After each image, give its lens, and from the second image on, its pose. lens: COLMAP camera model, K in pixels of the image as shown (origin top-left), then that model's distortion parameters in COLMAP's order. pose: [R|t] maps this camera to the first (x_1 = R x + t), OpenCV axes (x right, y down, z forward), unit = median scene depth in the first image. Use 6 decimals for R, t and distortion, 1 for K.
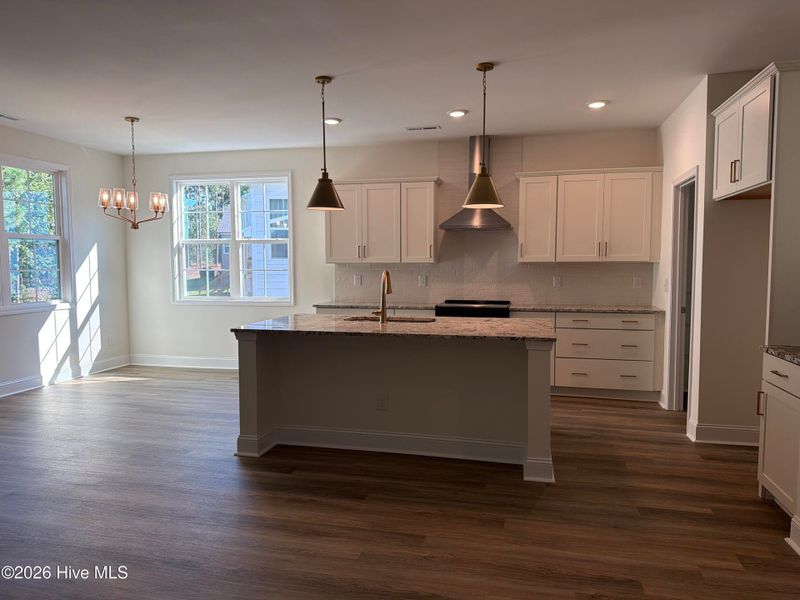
lens RADIAL K [[555.2, 0, 400.0], [0, 555.2, 300.0], [0, 0, 1]] dist [0.152445, -0.229837]
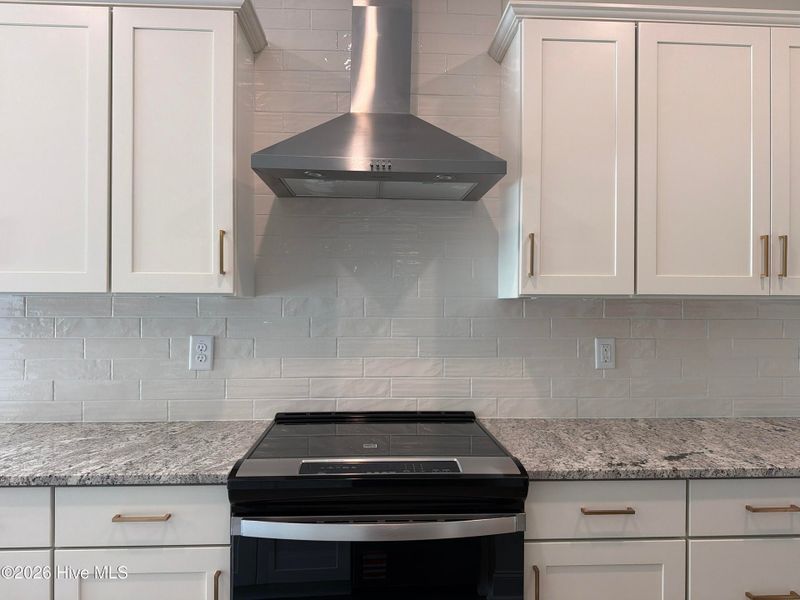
lens RADIAL K [[555.2, 0, 400.0], [0, 555.2, 300.0], [0, 0, 1]] dist [0.152445, -0.229837]
pose [[0.958361, 0.007979, 0.285448, 0.058660], [0.012543, 0.997469, -0.069992, -0.041392], [-0.285284, 0.070657, 0.955835, 0.683481]]
